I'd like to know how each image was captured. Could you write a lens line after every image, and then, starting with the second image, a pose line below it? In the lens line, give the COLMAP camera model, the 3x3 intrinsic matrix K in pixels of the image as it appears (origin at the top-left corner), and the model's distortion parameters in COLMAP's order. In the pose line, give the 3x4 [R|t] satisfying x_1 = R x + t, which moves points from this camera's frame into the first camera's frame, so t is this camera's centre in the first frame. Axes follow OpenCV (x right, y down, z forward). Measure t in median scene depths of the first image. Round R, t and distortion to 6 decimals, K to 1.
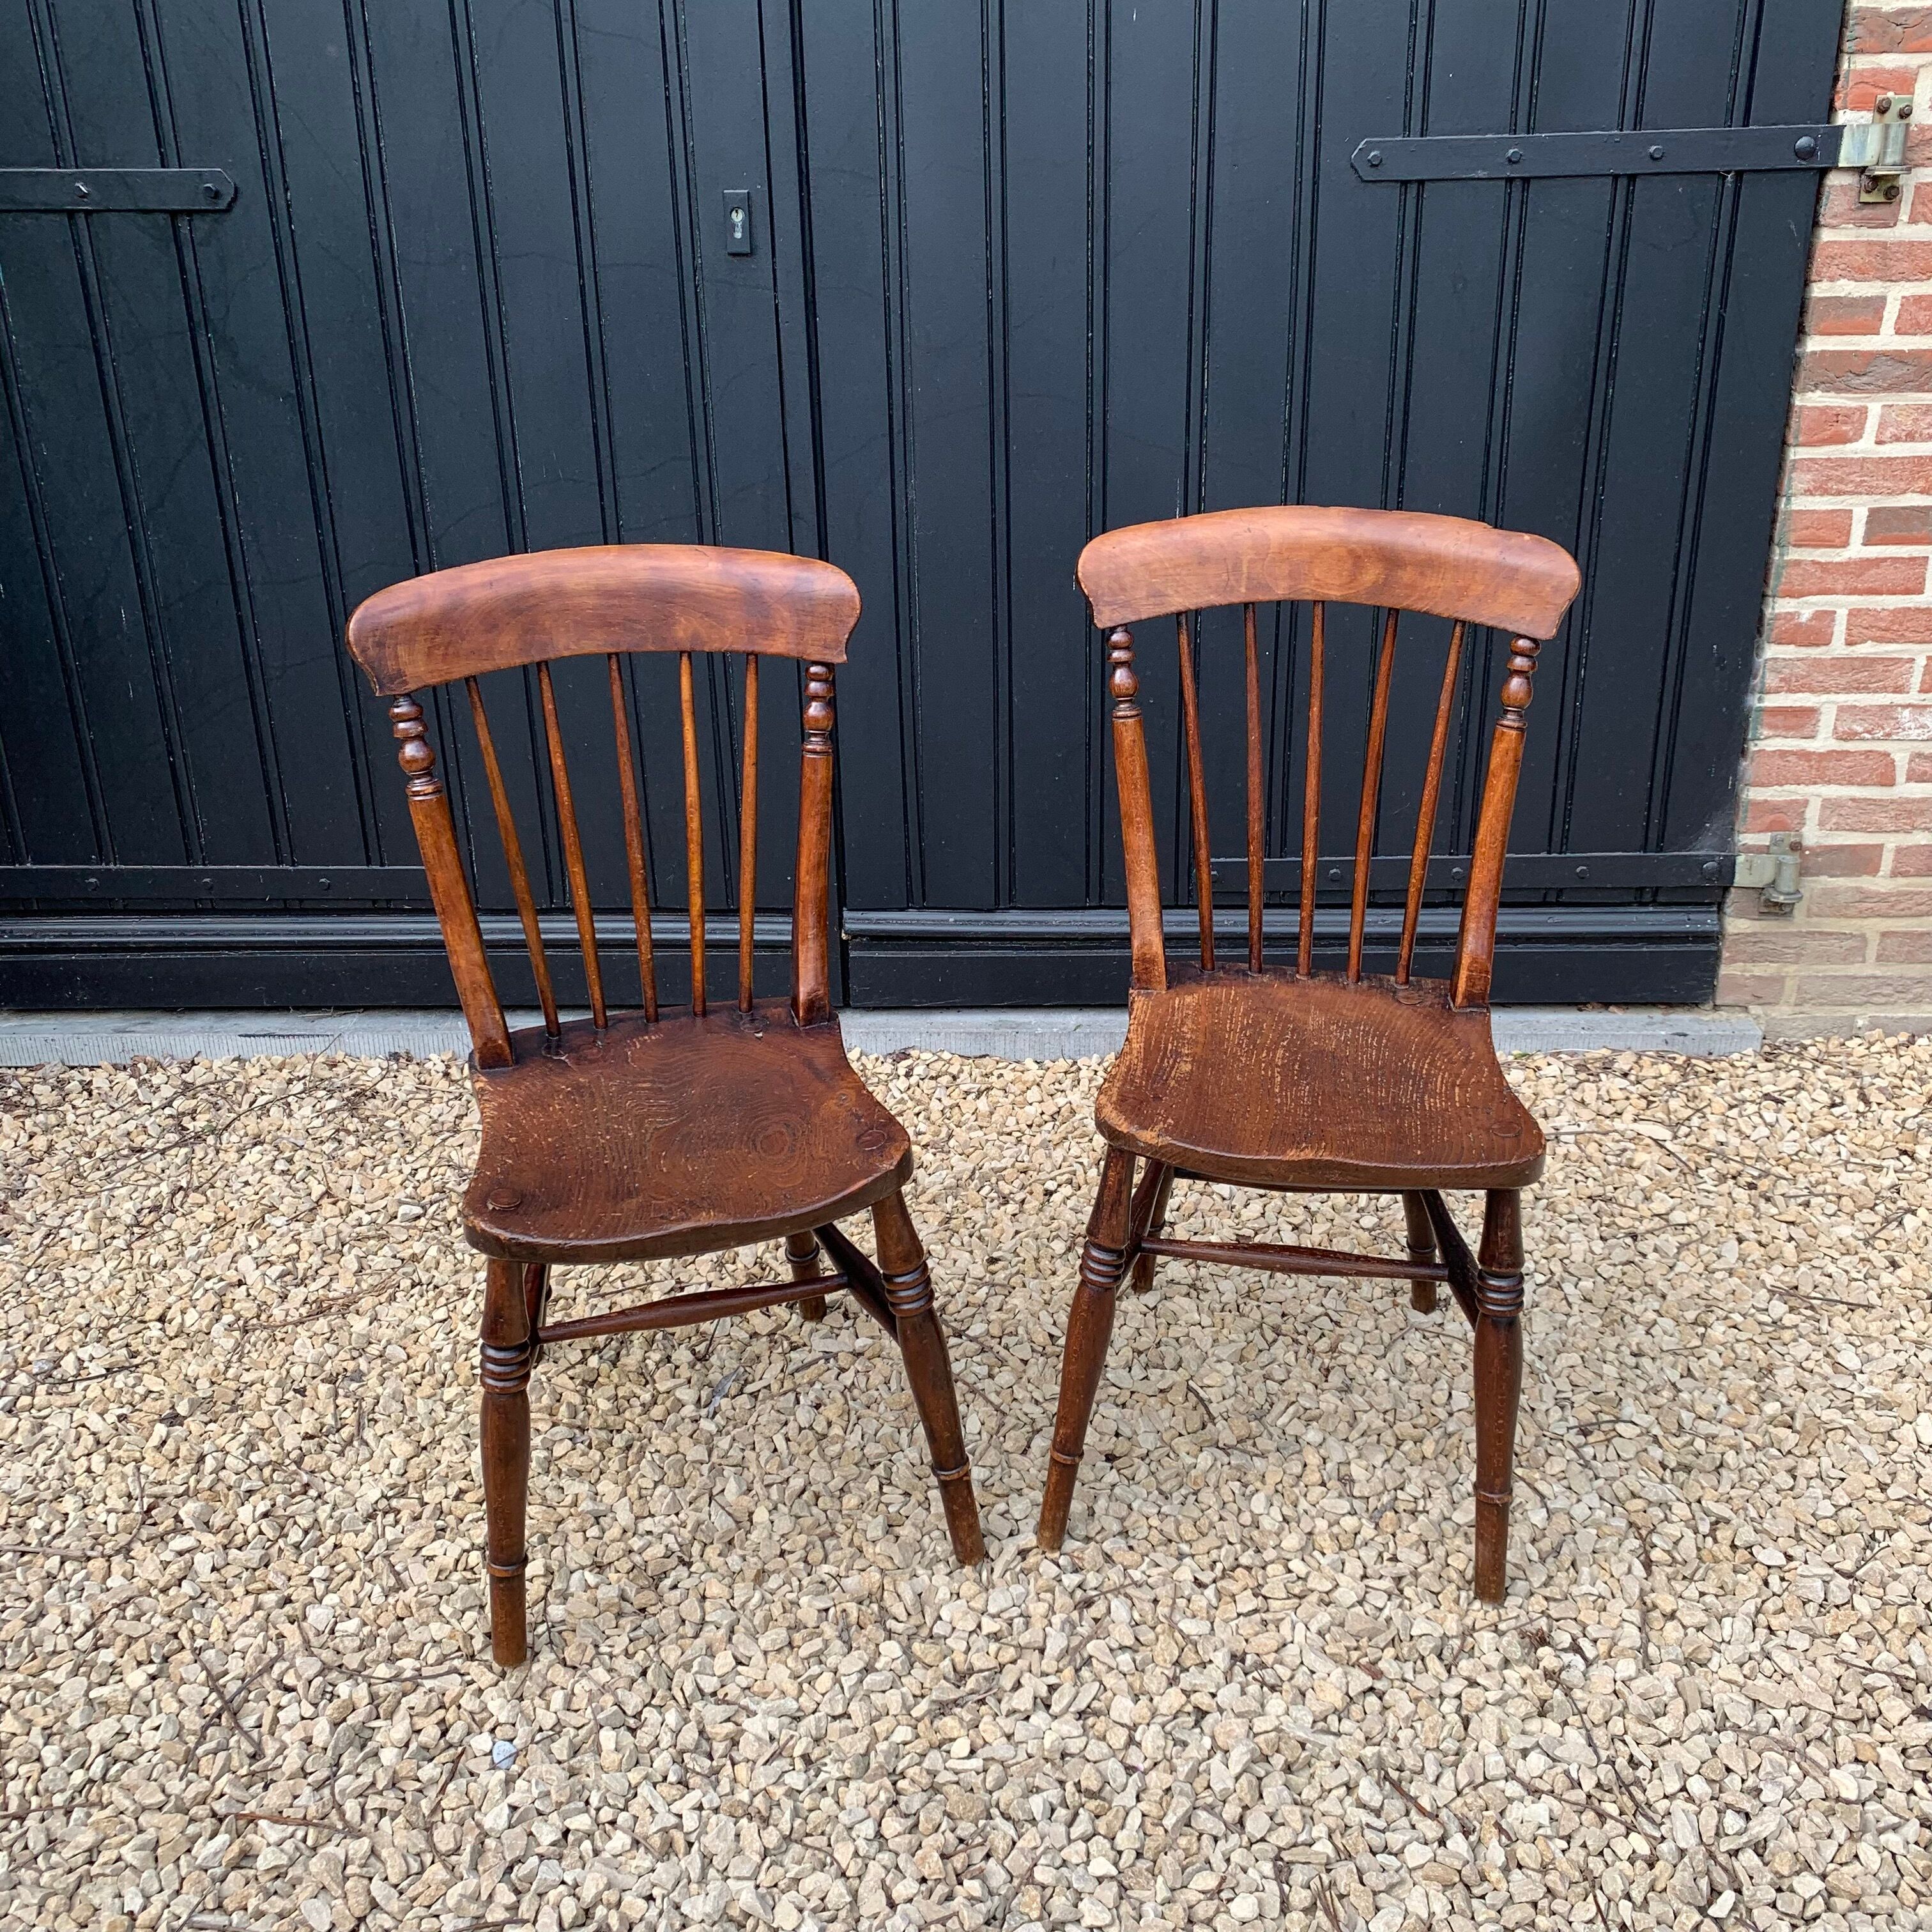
lens RADIAL K [[1980.5, 0, 968.0], [0, 1980.5, 941.0], [0, 0, 1]] dist [0.044882, -0.115045]
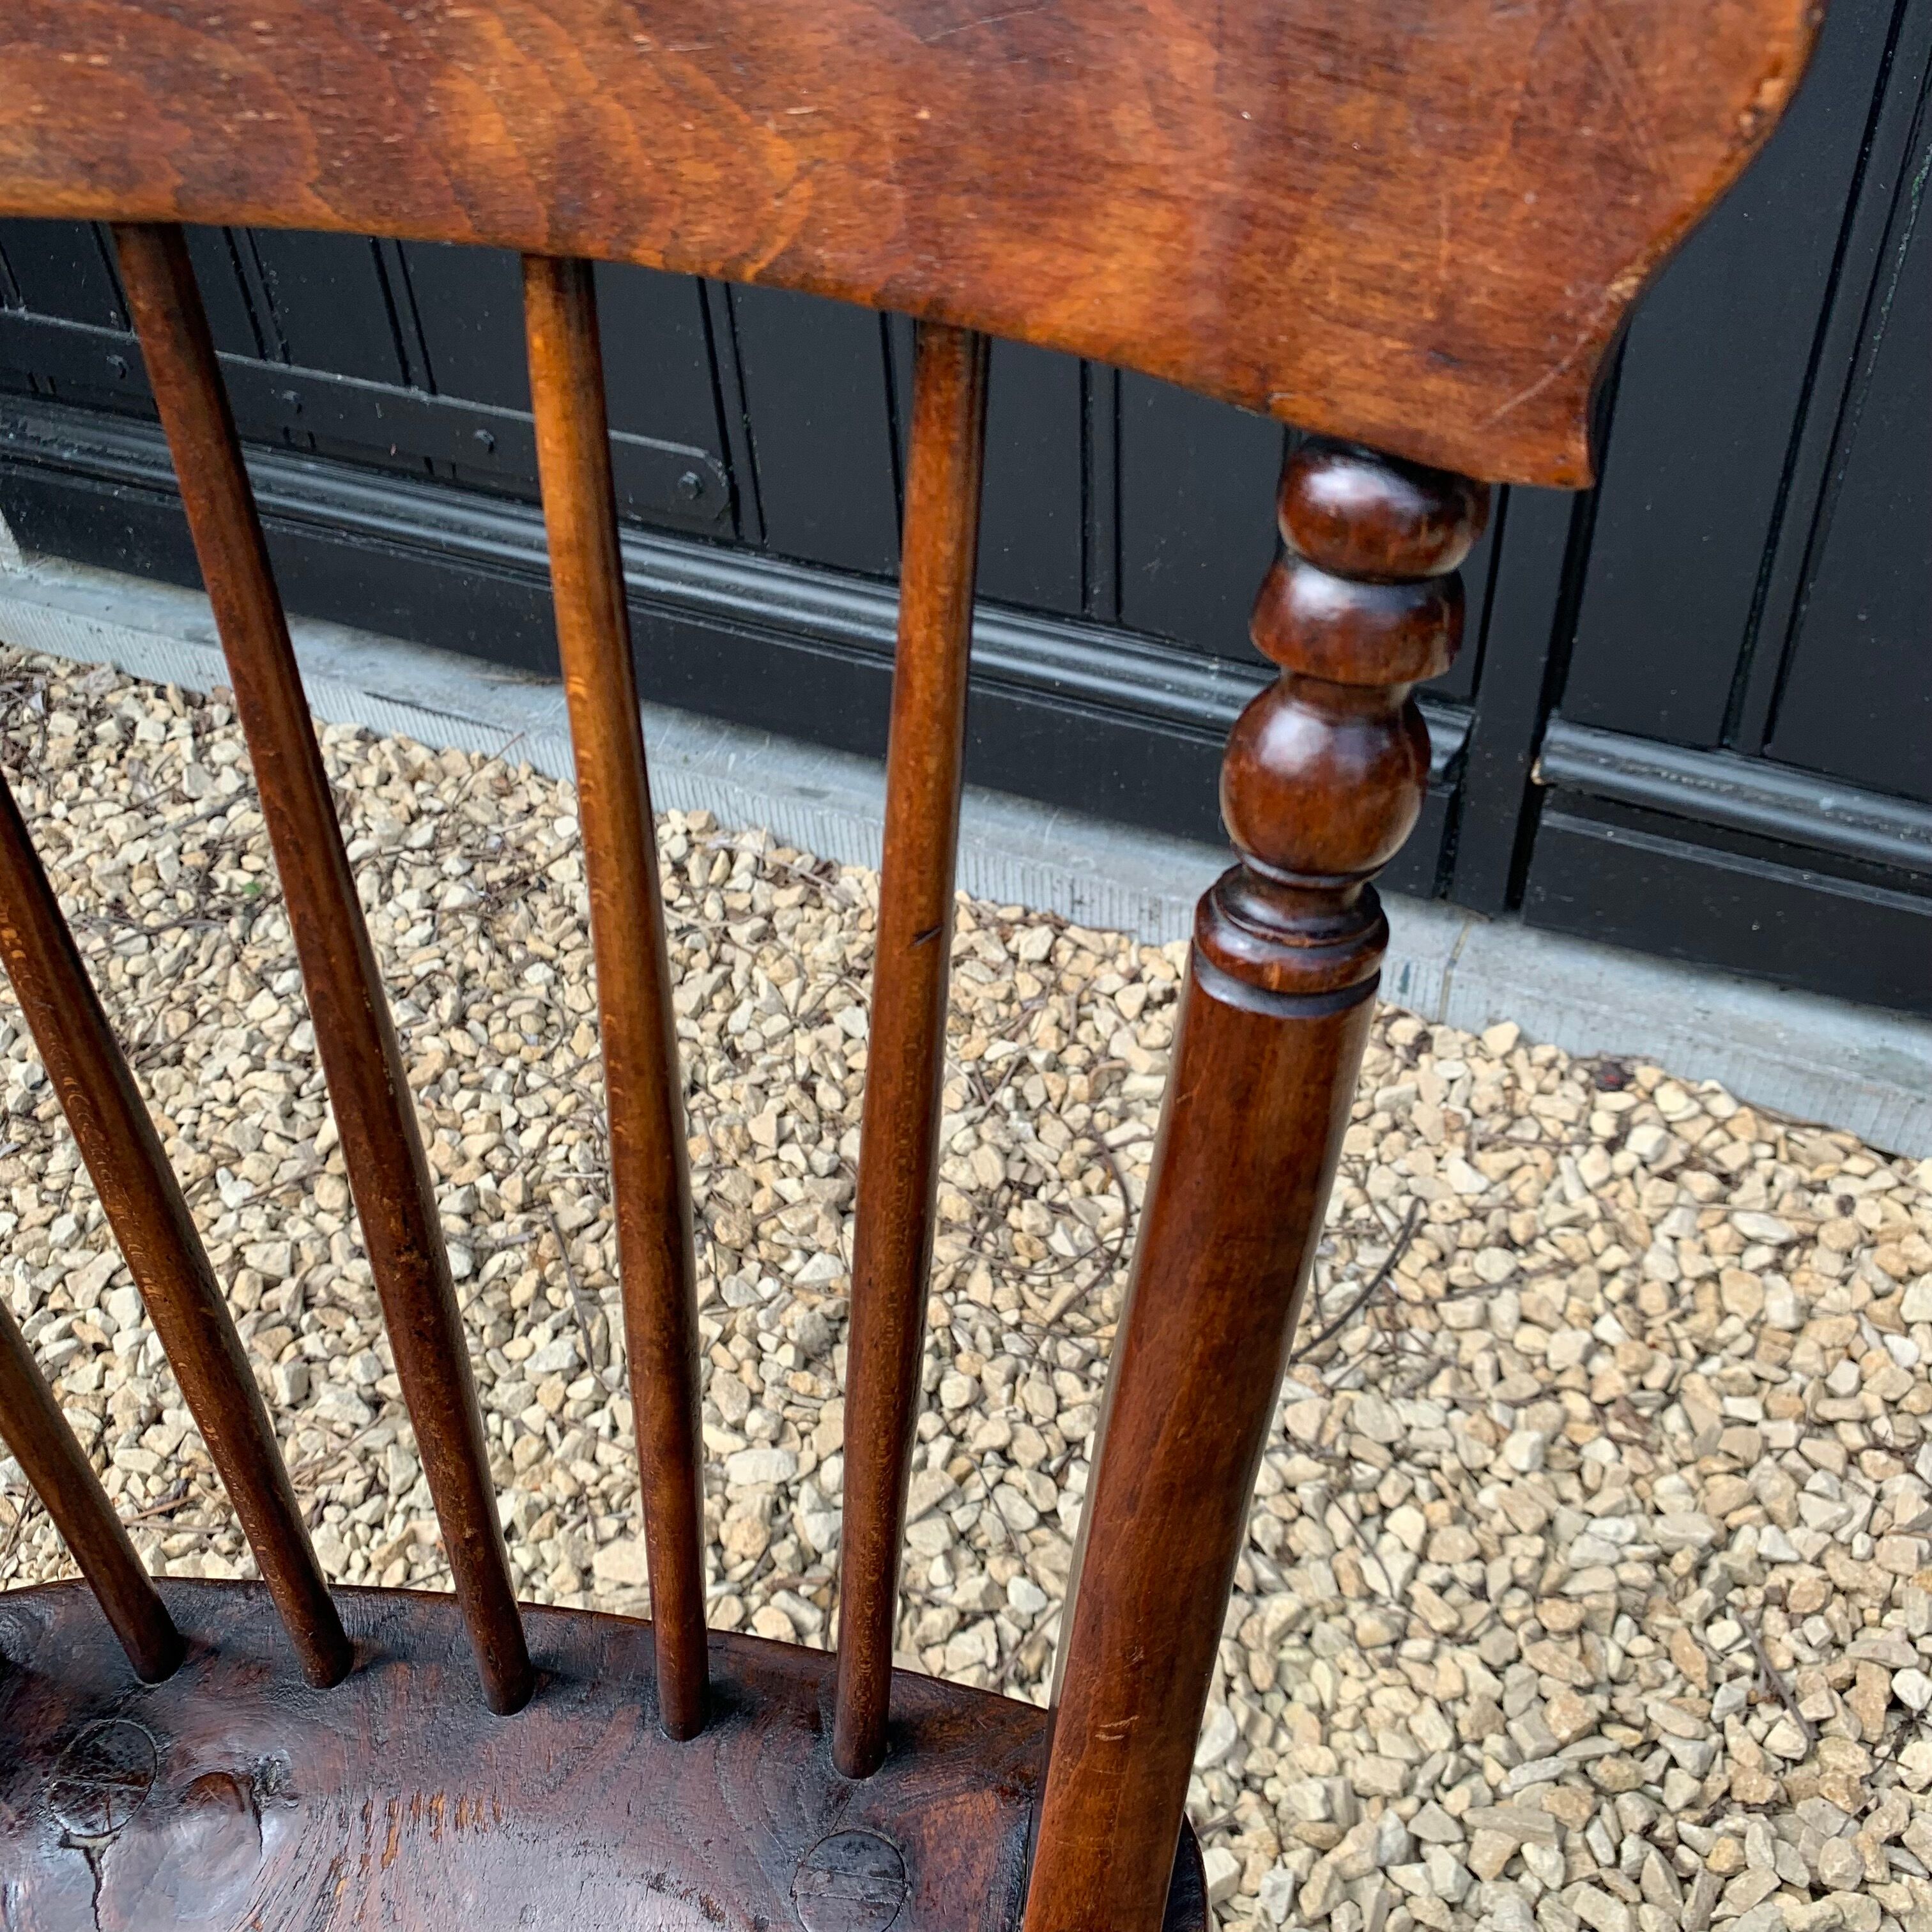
lens RADIAL K [[2004.2, 0, 991.8], [0, 2004.2, 969.8], [0, 0, 1]] dist [0.043676, -0.114263]
pose [[0.922223, 0.244121, -0.299850, -0.042716], [-0.124799, 0.921916, 0.366737, -0.137350], [0.365965, -0.300792, 0.880678, 0.754251]]
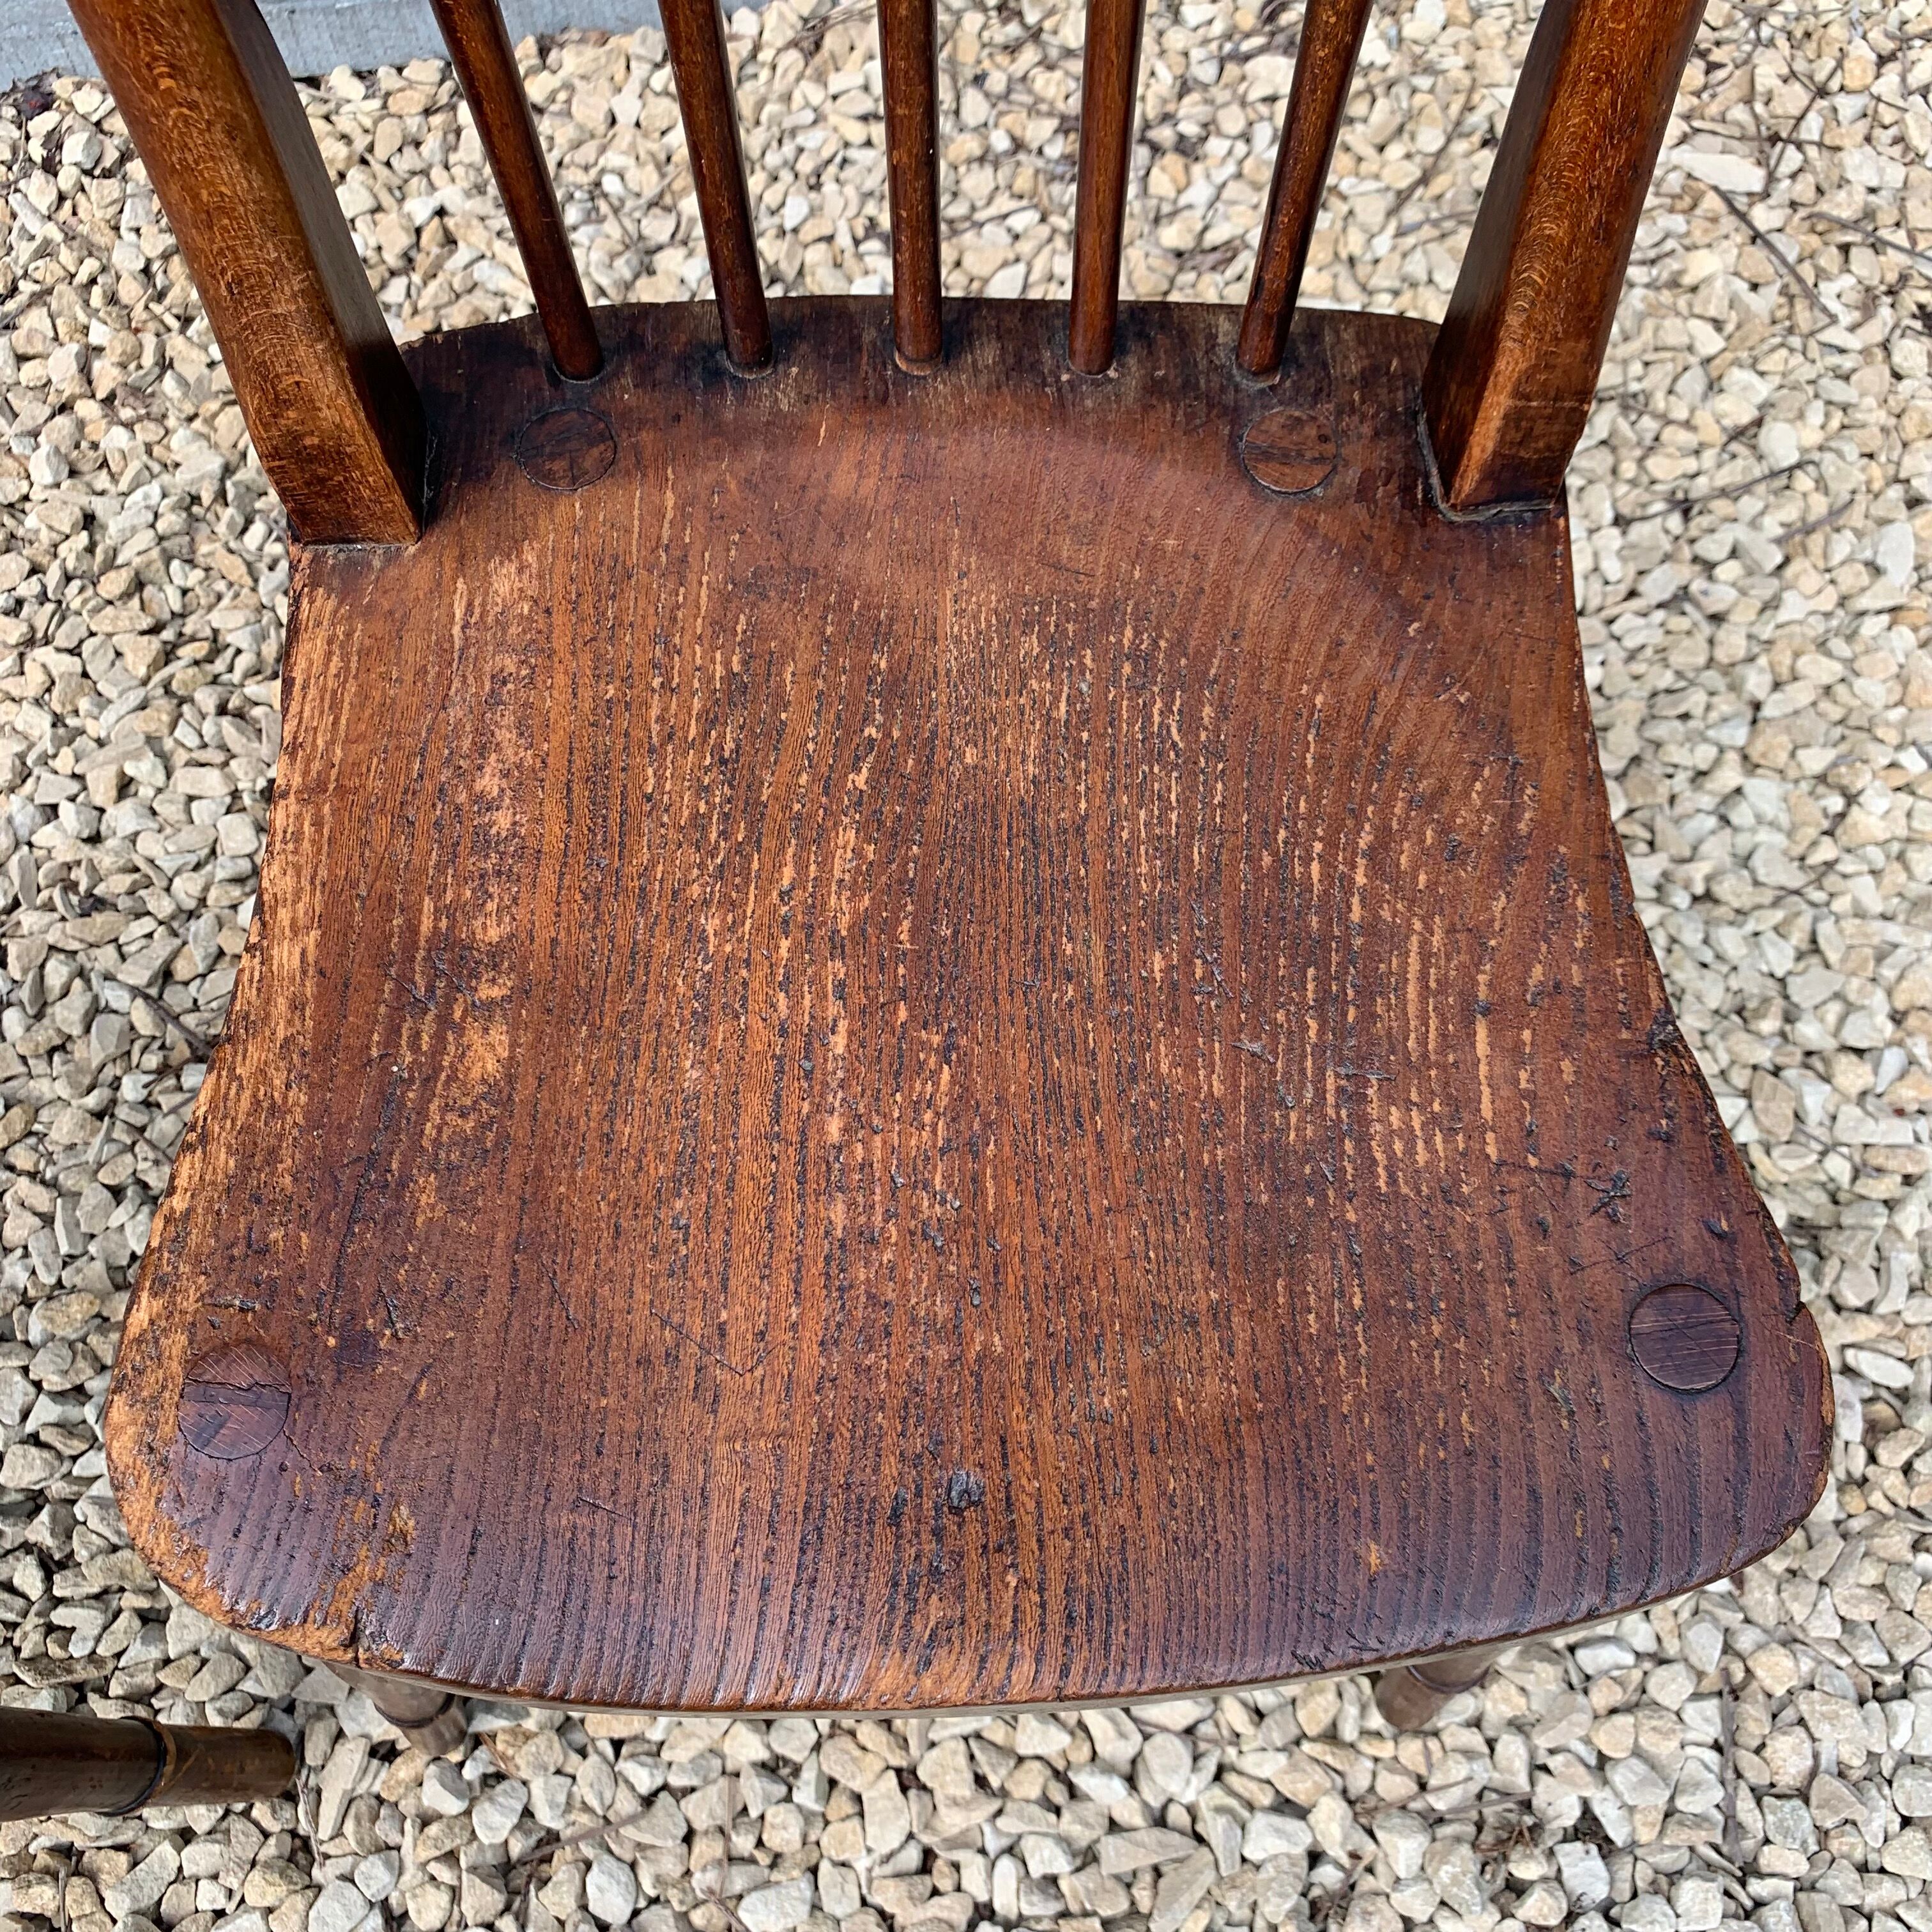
lens RADIAL K [[2027.2, 0, 960.7], [0, 2027.2, 958.1], [0, 0, 1]] dist [-0.027509, 0.049229]
pose [[0.985122, -0.153011, 0.078250, 0.131953], [0.063860, 0.748624, 0.659912, -0.102286], [-0.159554, -0.645097, 0.747257, 0.683914]]
